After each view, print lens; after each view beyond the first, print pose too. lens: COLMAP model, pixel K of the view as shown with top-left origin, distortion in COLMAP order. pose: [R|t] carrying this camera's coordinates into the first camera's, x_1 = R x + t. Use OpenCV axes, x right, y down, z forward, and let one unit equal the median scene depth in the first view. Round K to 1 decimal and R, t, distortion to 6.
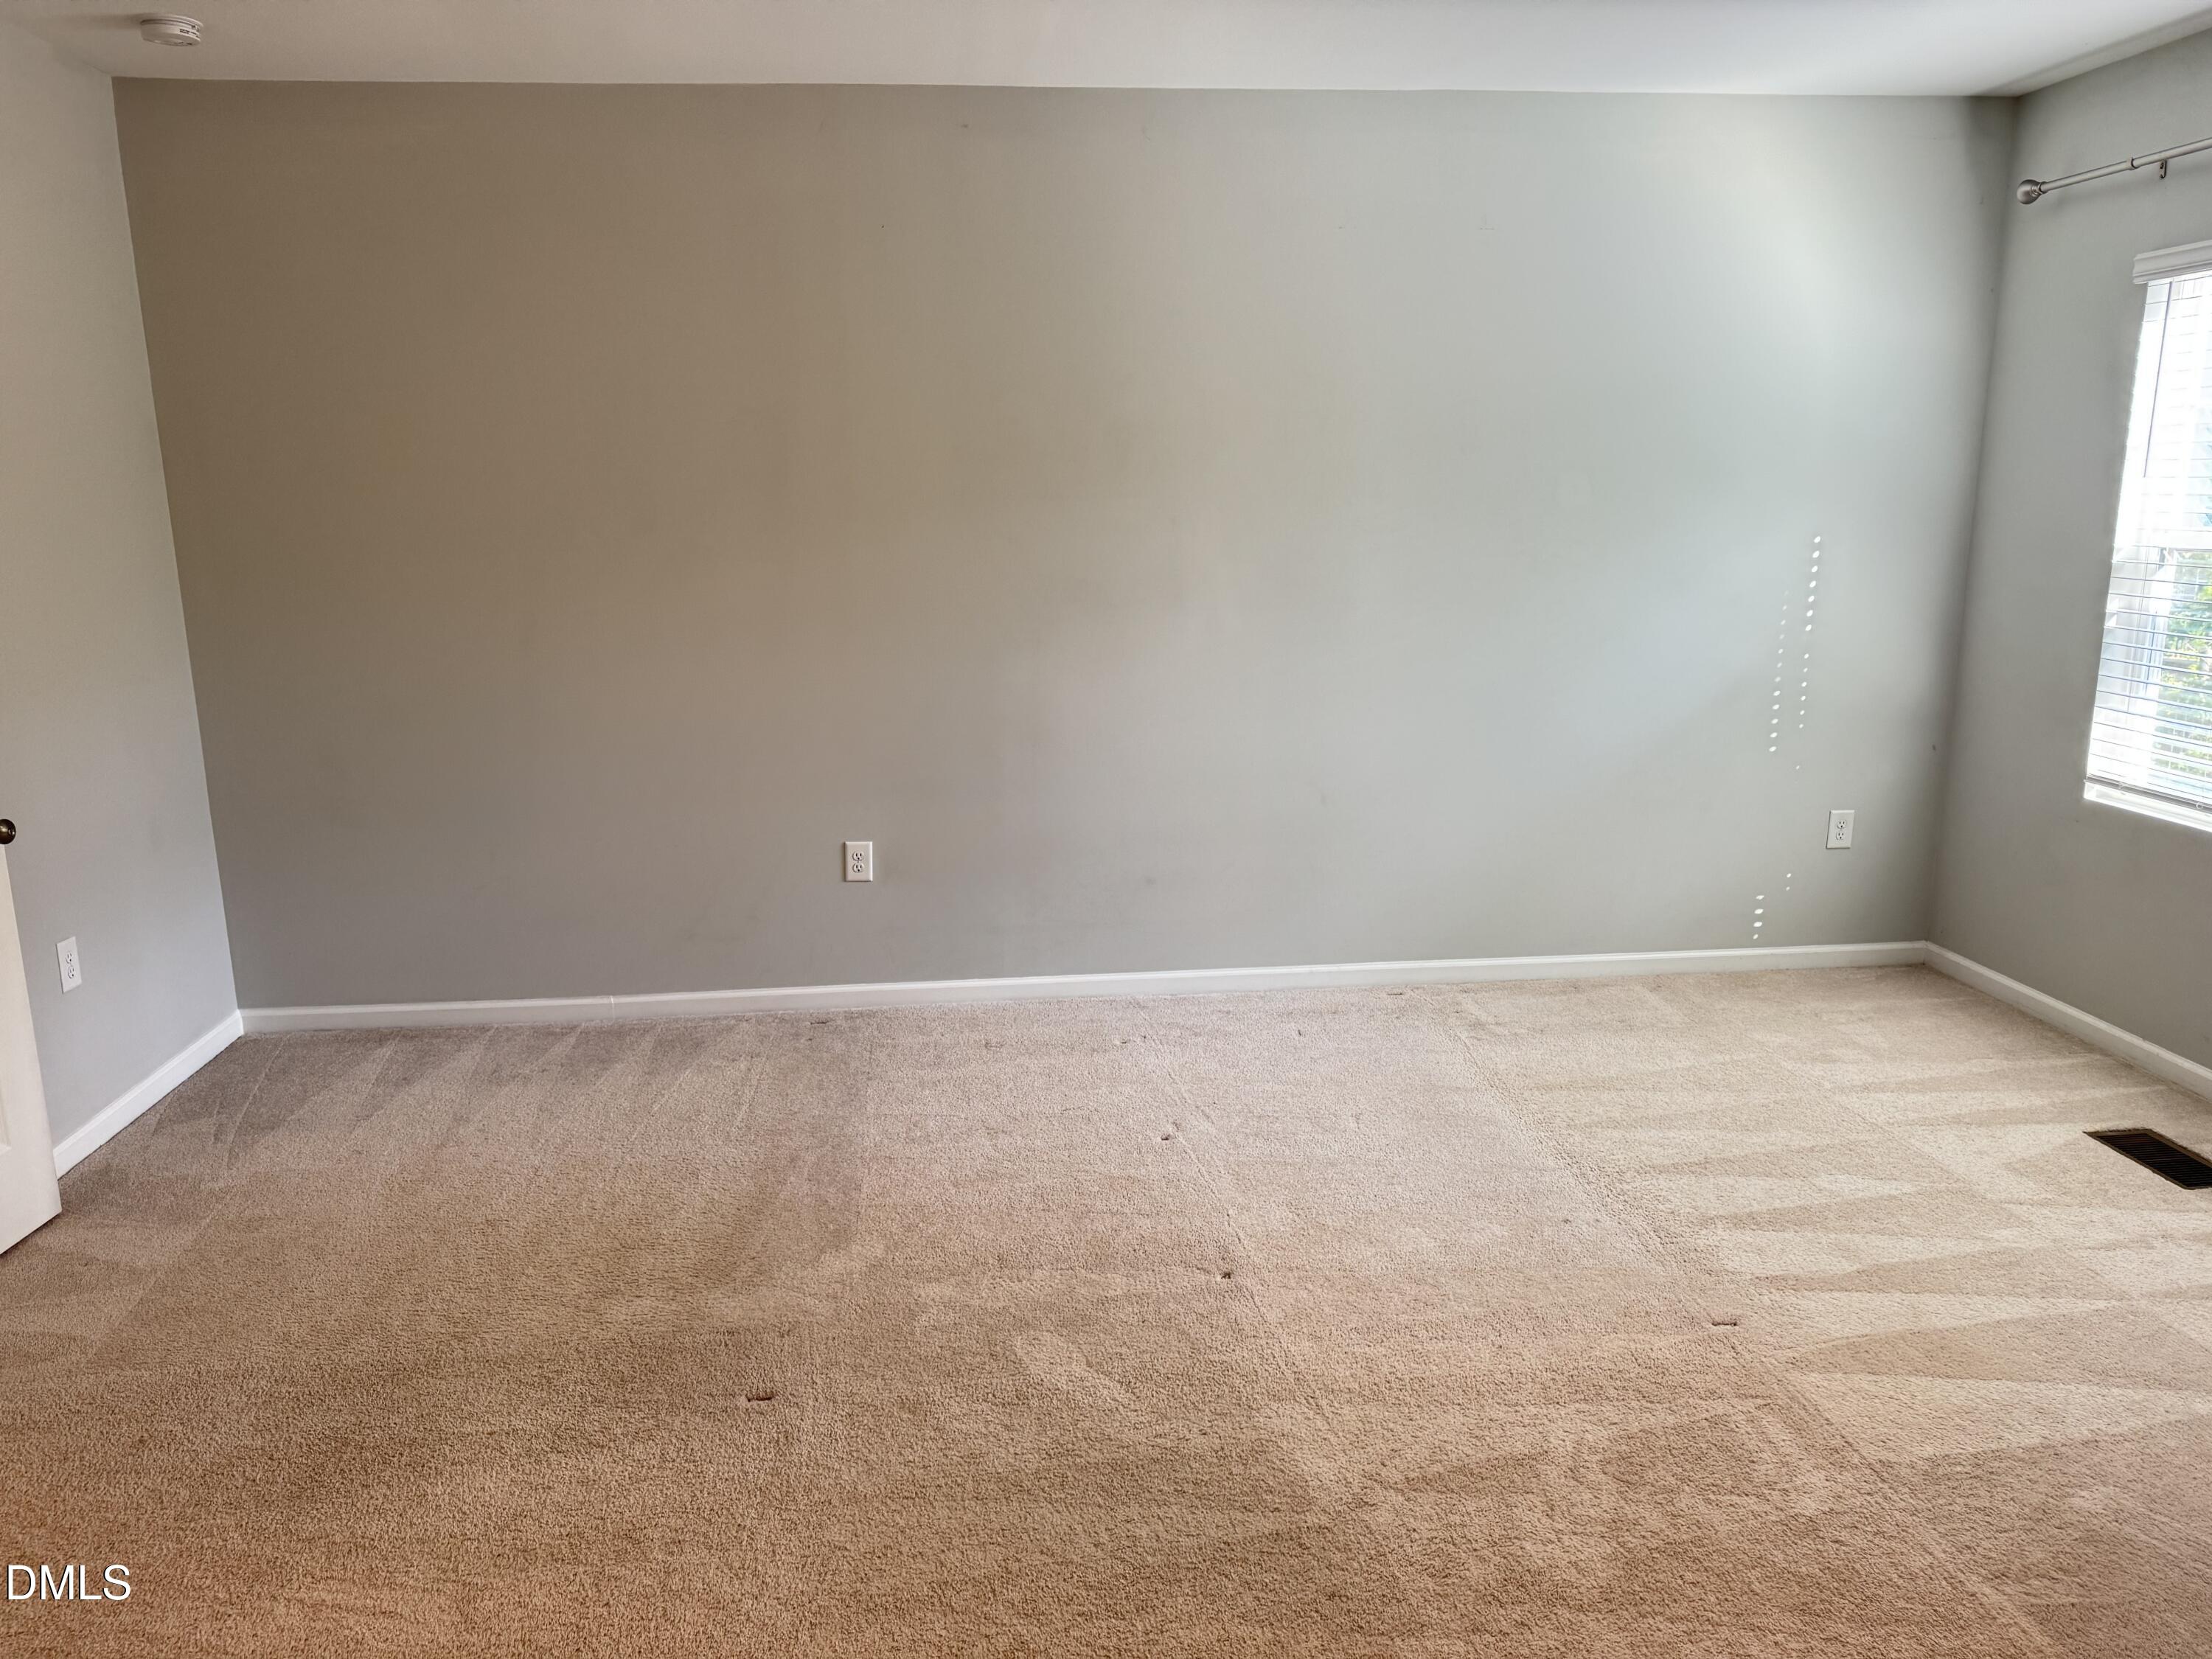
lens RADIAL K [[1554.7, 0, 1097.3], [0, 1554.7, 840.1], [0, 0, 1]] dist [0.054068, -0.051585]
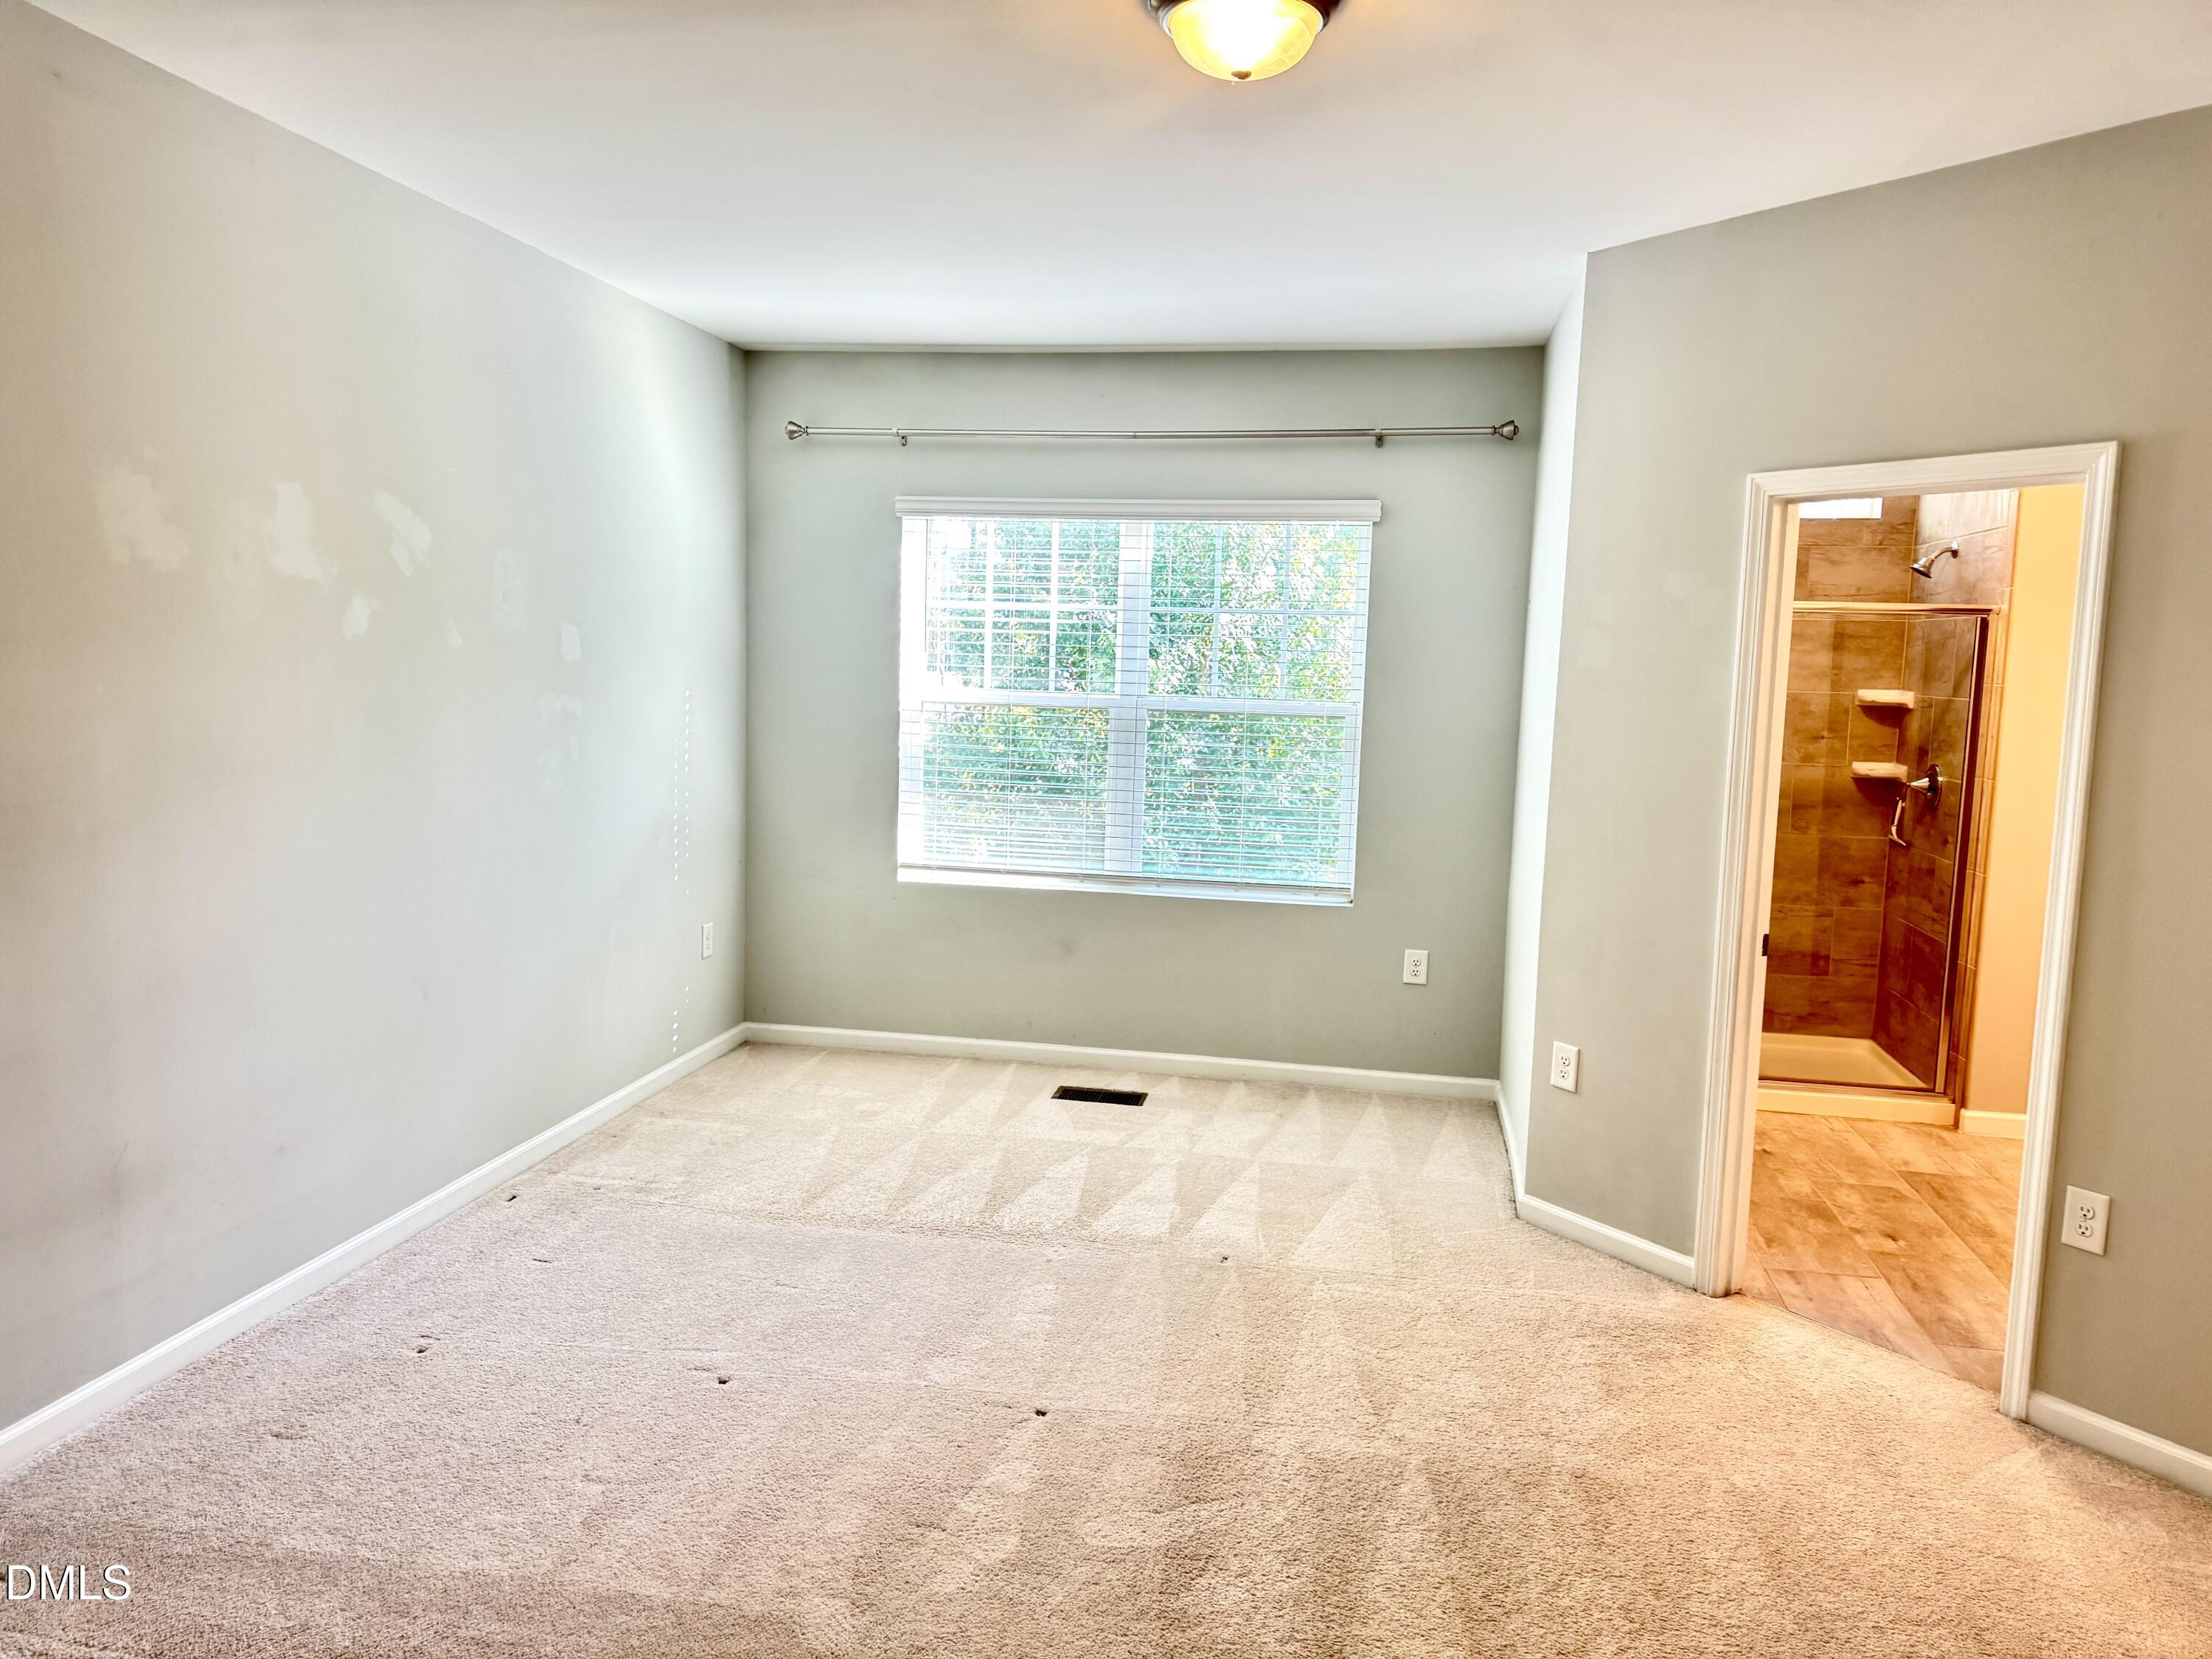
lens RADIAL K [[1554.7, 0, 1097.3], [0, 1554.7, 840.1], [0, 0, 1]] dist [0.054068, -0.051585]
pose [[0.271583, -0.093491, 0.957863, -0.627847], [0.177522, 0.983059, 0.045618, -0.093759], [-0.945901, 0.157652, 0.283579, 0.453388]]
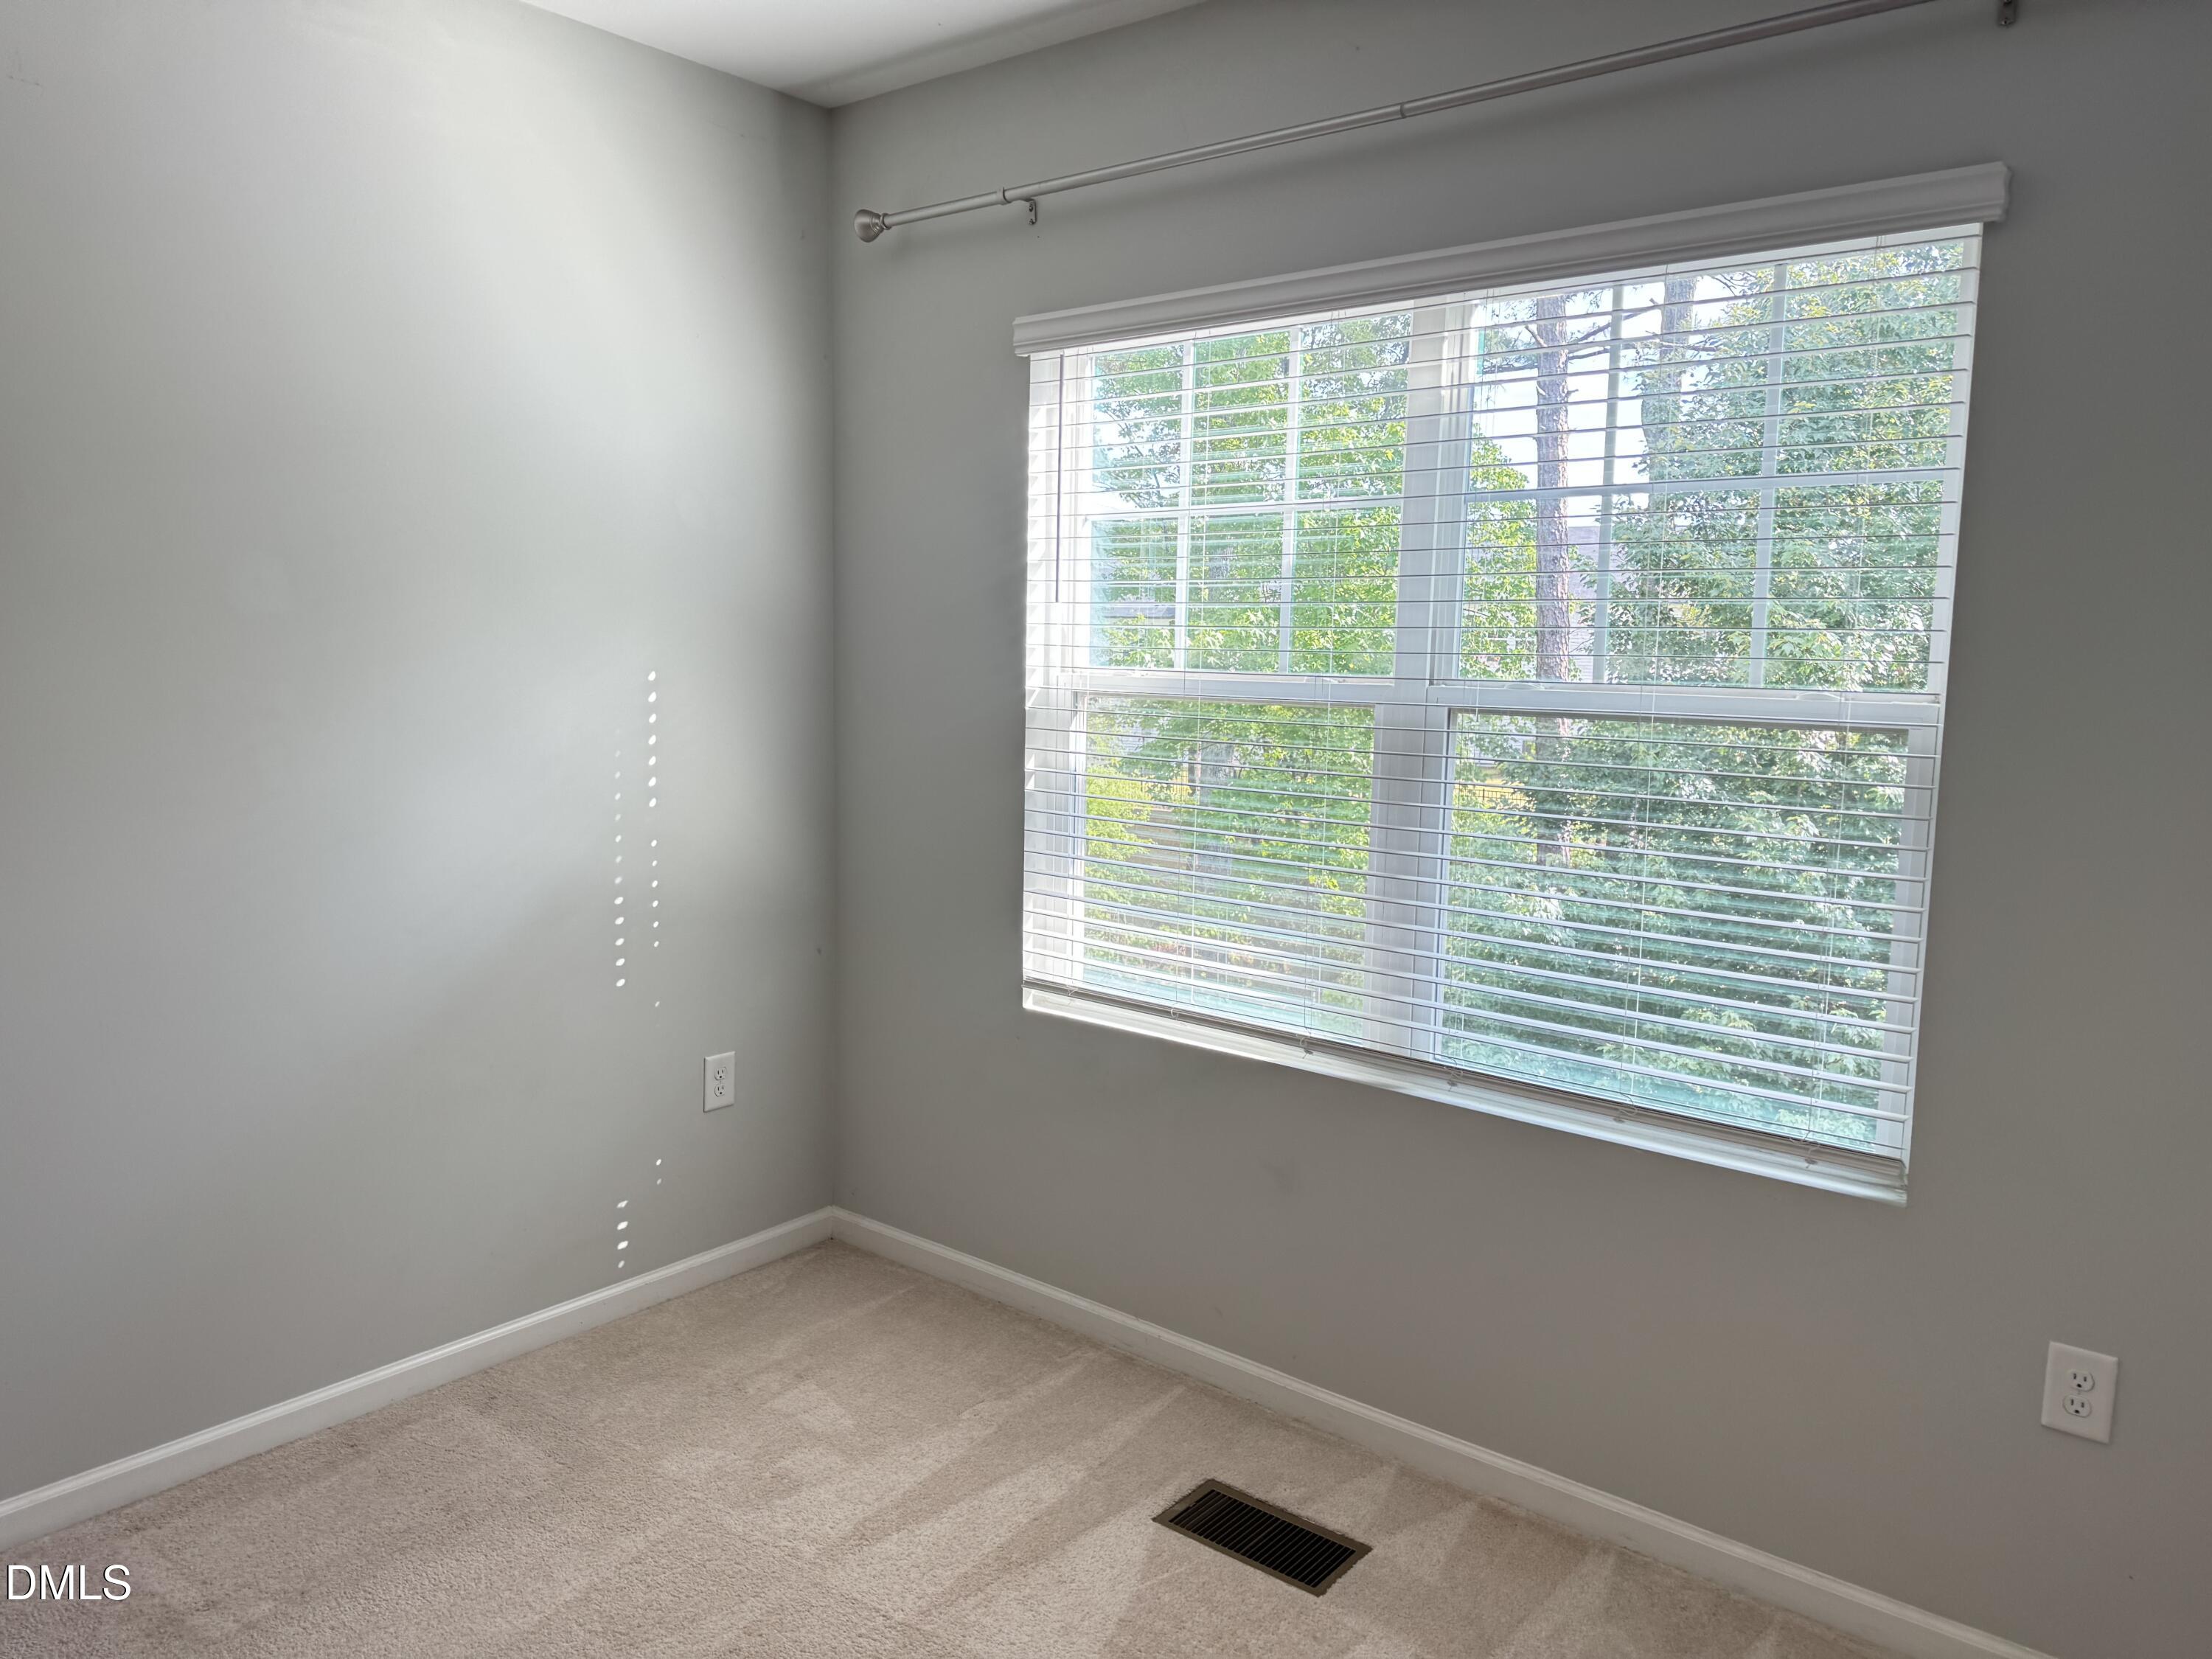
lens RADIAL K [[1534.2, 0, 1103.4], [0, 1534.2, 813.6], [0, 0, 1]] dist [0.150770, -0.302231]
pose [[0.701619, -0.056745, 0.710290, 0.123258], [0.129487, 0.990380, -0.048784, -0.080627], [-0.700689, 0.126201, 0.702217, 0.433664]]
